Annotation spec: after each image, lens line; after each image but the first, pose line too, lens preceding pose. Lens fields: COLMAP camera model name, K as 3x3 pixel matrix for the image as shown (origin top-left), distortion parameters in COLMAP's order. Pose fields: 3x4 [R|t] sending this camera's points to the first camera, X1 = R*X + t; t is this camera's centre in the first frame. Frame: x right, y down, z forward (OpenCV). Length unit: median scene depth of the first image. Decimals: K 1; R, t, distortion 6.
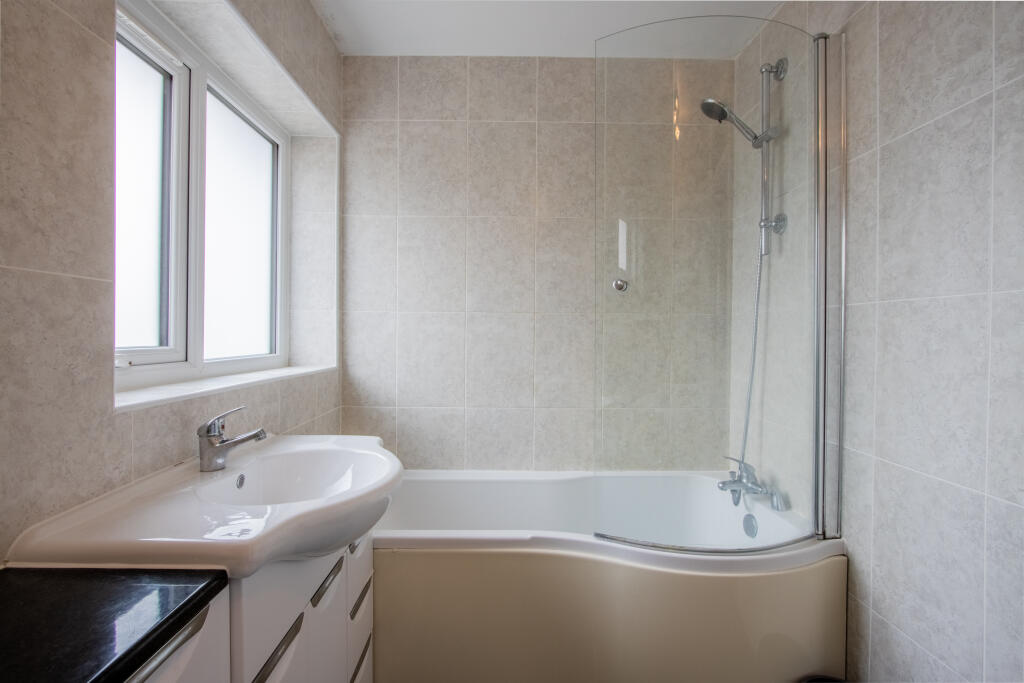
lens RADIAL K [[473.3, 0, 506.3], [0, 473.3, 335.8], [0, 0, 1]] dist [-0.011643, 0.000389]
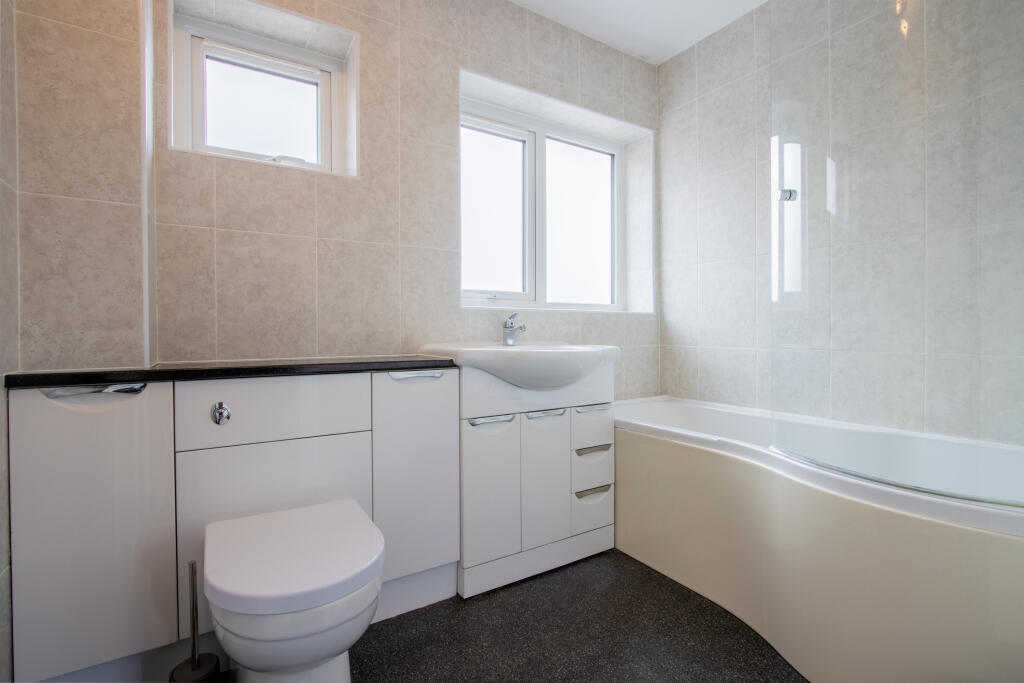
lens RADIAL K [[473.3, 0, 506.3], [0, 473.3, 335.8], [0, 0, 1]] dist [-0.011643, 0.000389]
pose [[0.525990, -0.001218, -0.850490, 0.508863], [0.004958, 0.999986, 0.001634, 0.121192], [0.850476, -0.005076, 0.525989, -0.009304]]
